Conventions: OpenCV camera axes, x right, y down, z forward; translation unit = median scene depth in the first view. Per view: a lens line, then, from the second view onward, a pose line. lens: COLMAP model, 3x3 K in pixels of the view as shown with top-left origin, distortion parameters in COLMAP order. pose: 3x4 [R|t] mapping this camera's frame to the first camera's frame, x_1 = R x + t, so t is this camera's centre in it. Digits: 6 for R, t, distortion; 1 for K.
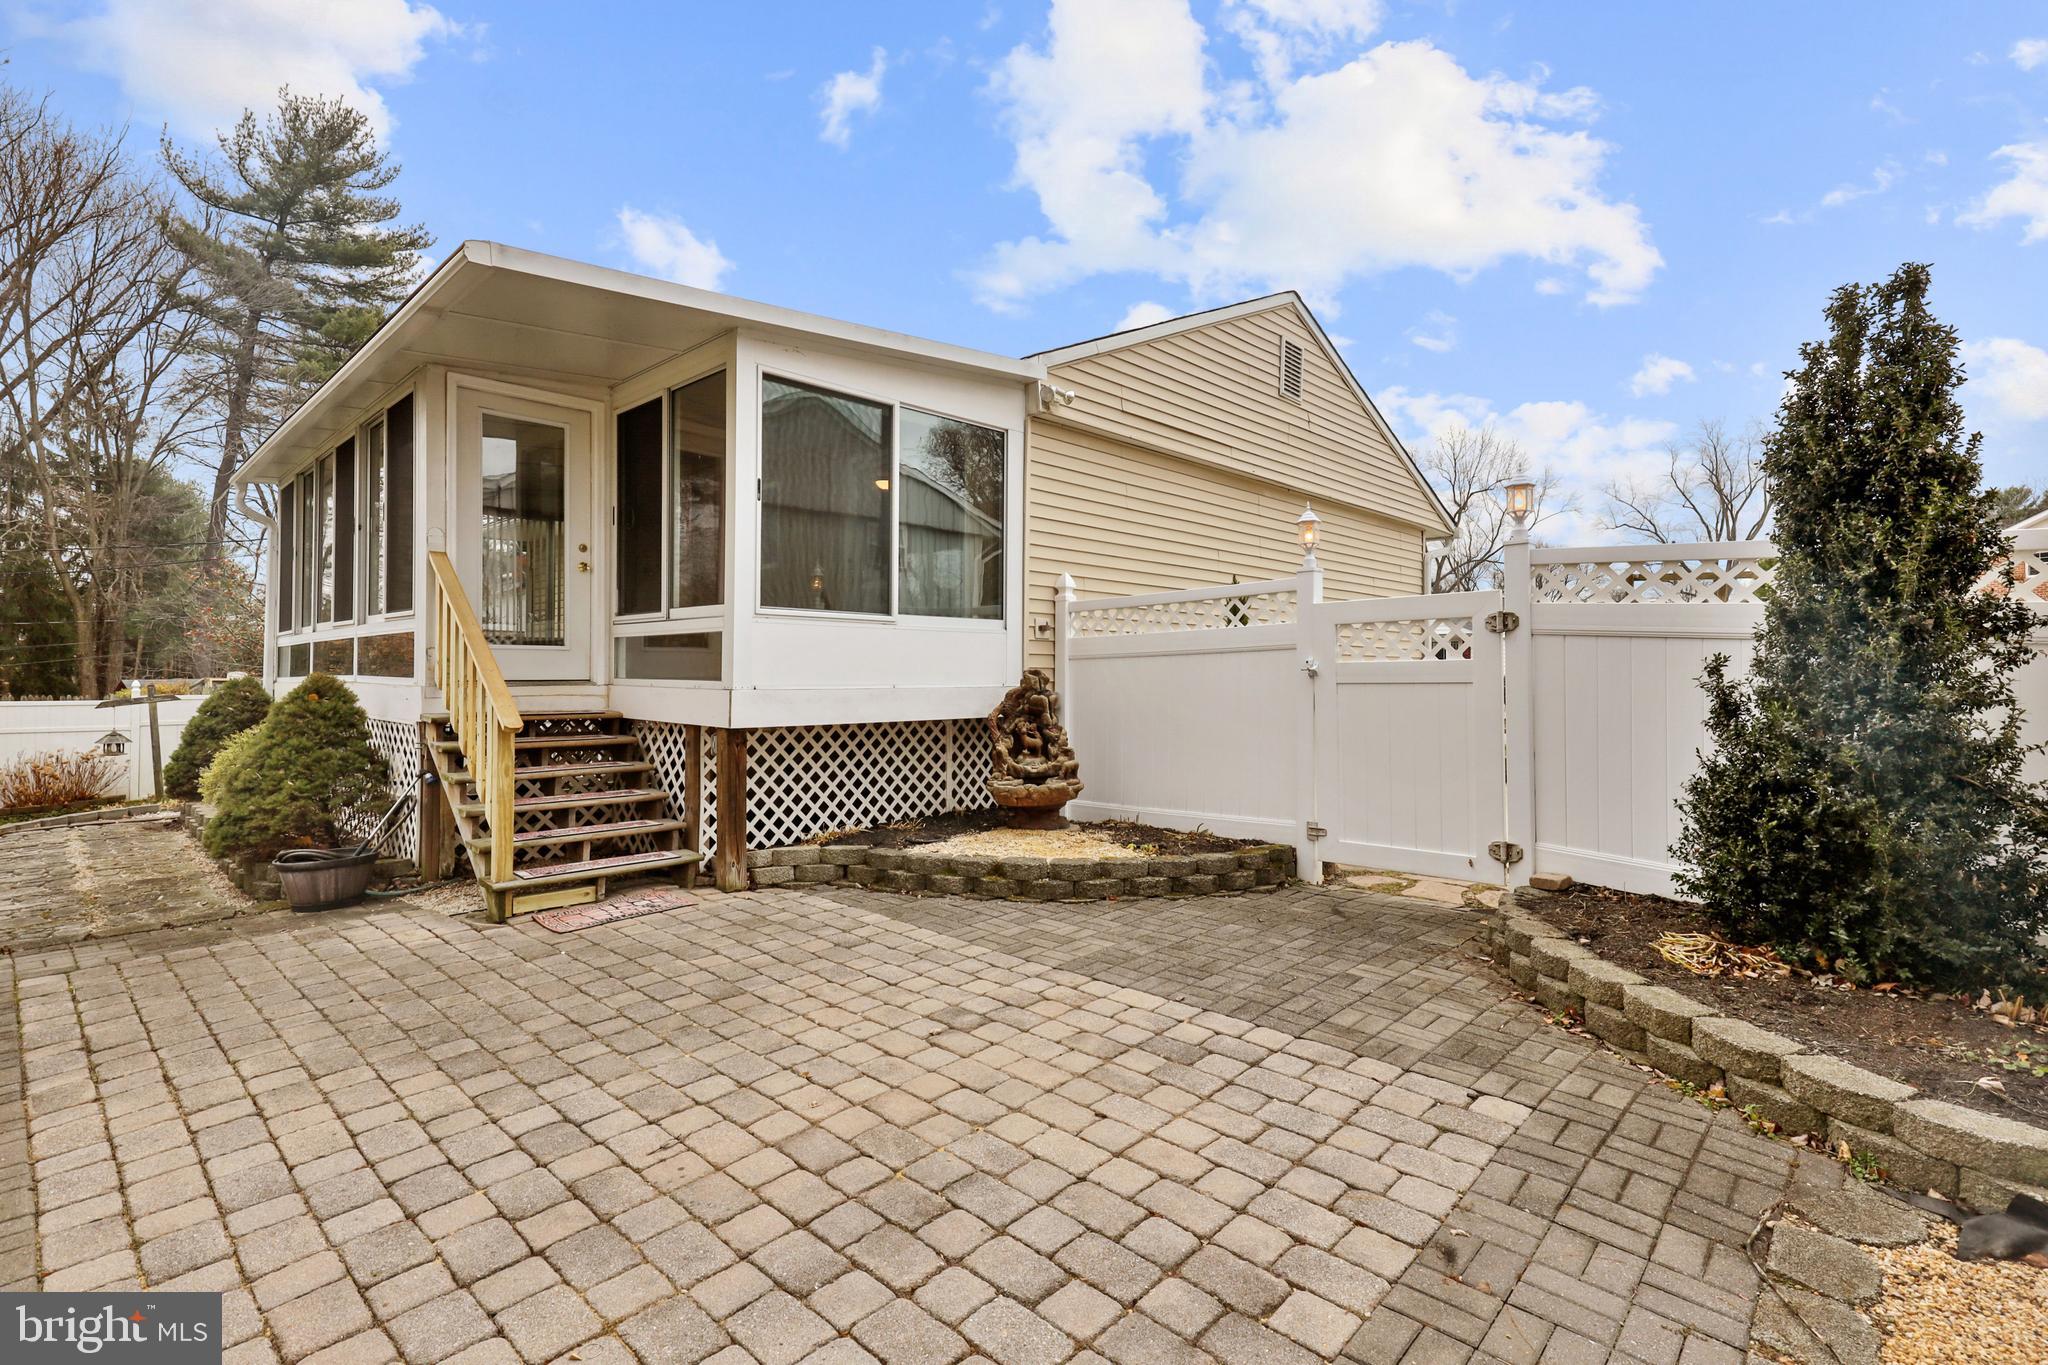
lens RADIAL K [[958.6, 0, 1040.3], [0, 958.6, 675.7], [0, 0, 1]] dist [-0.001409, 0.000488]
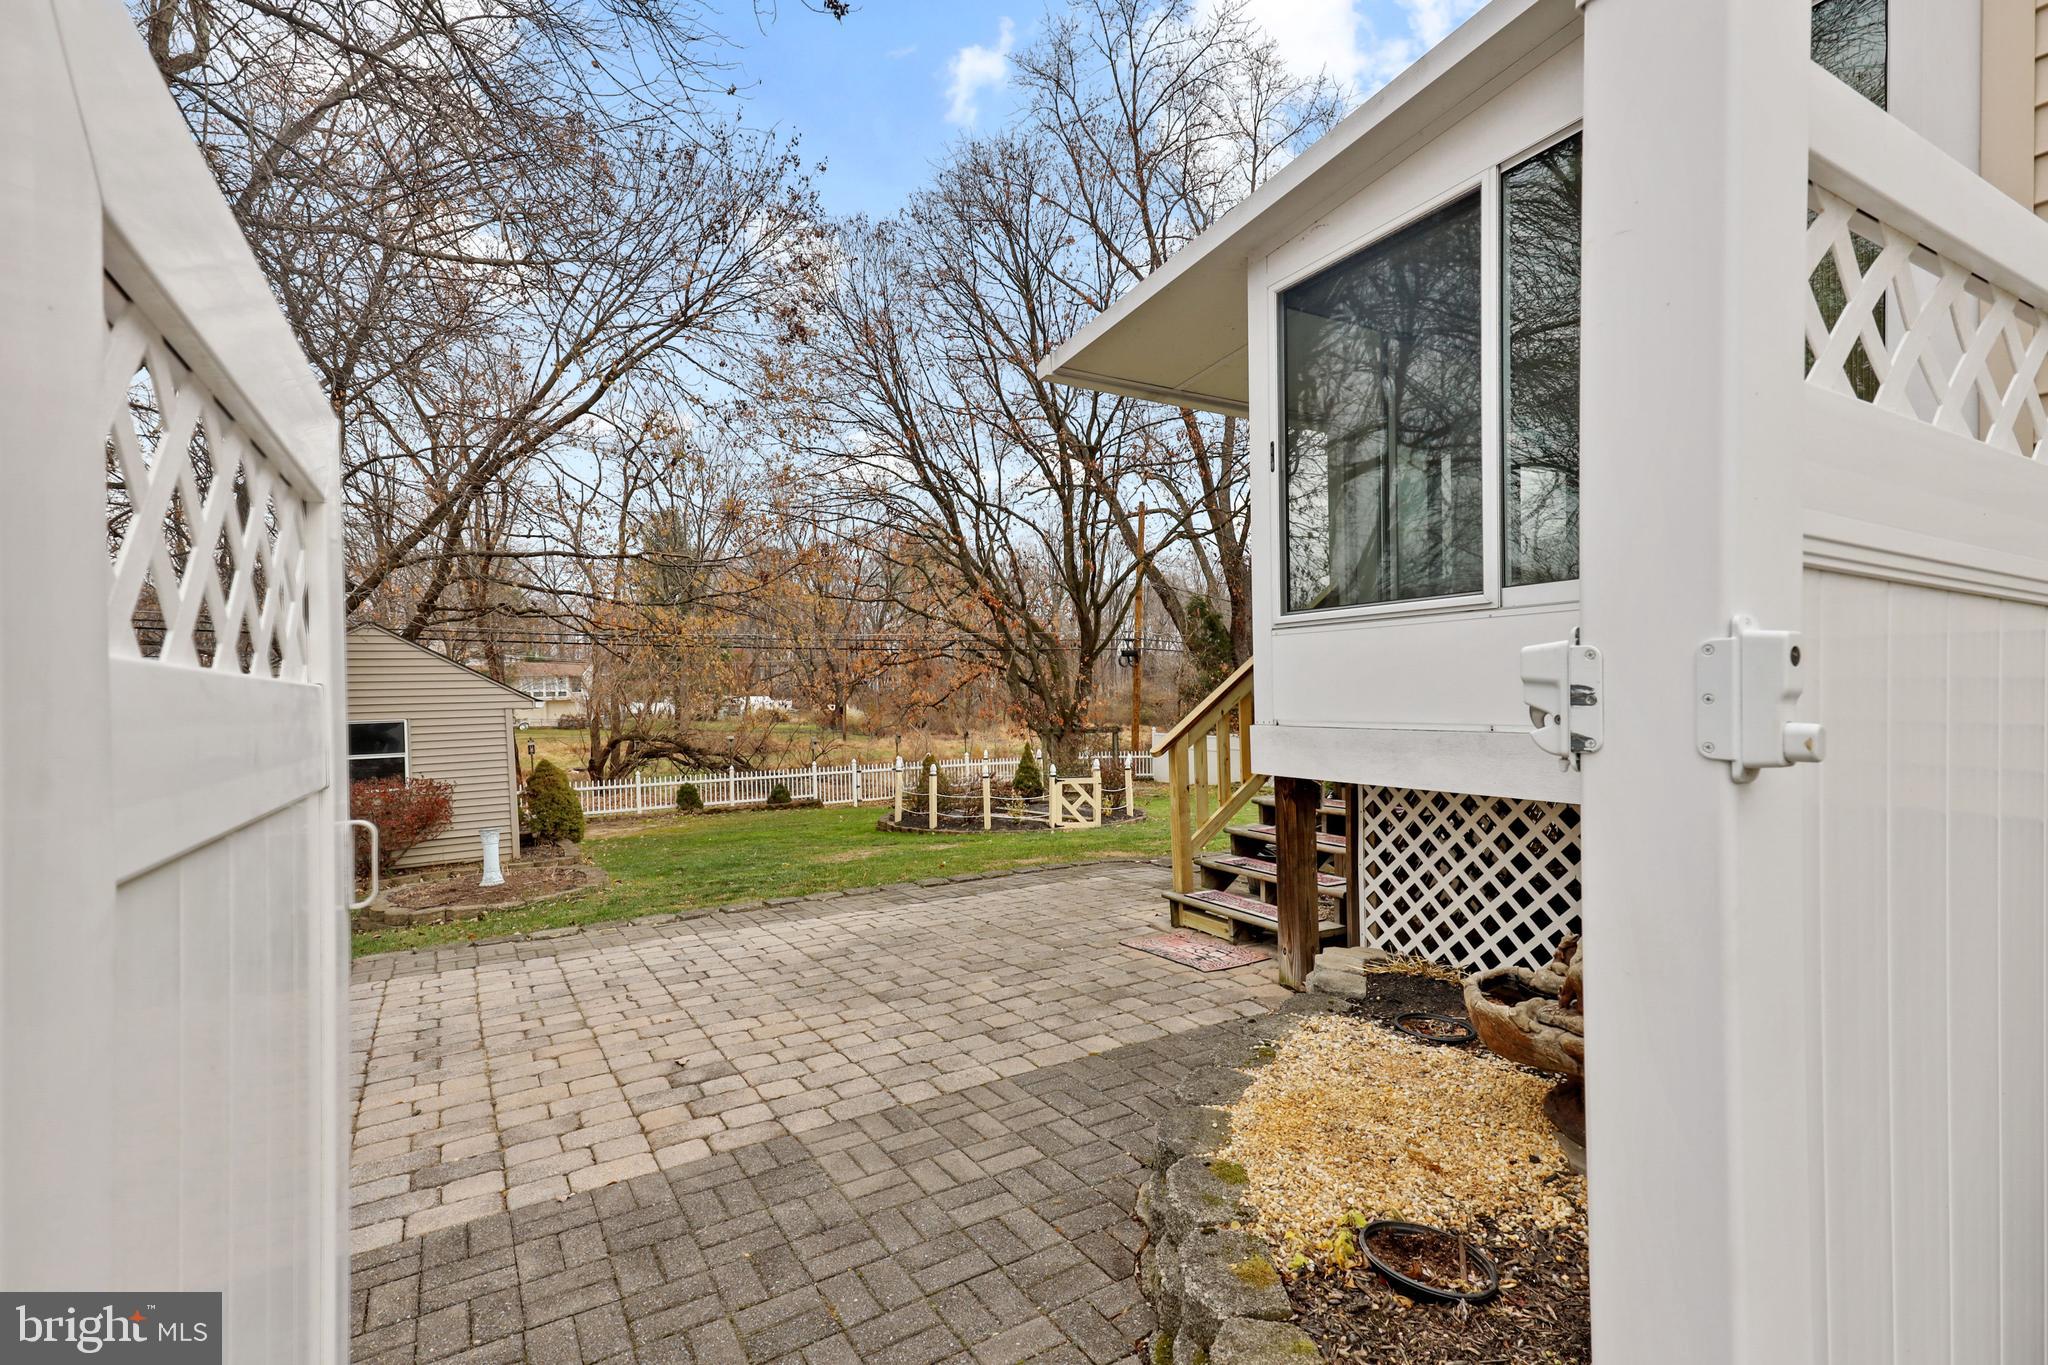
lens RADIAL K [[958.6, 0, 1040.3], [0, 958.6, 675.7], [0, 0, 1]] dist [-0.001409, 0.000488]
pose [[-0.274210, -0.013317, -0.961578, 0.674025], [0.009349, 0.999820, -0.016512, -0.018200], [0.961624, -0.013518, -0.274036, 1.436740]]
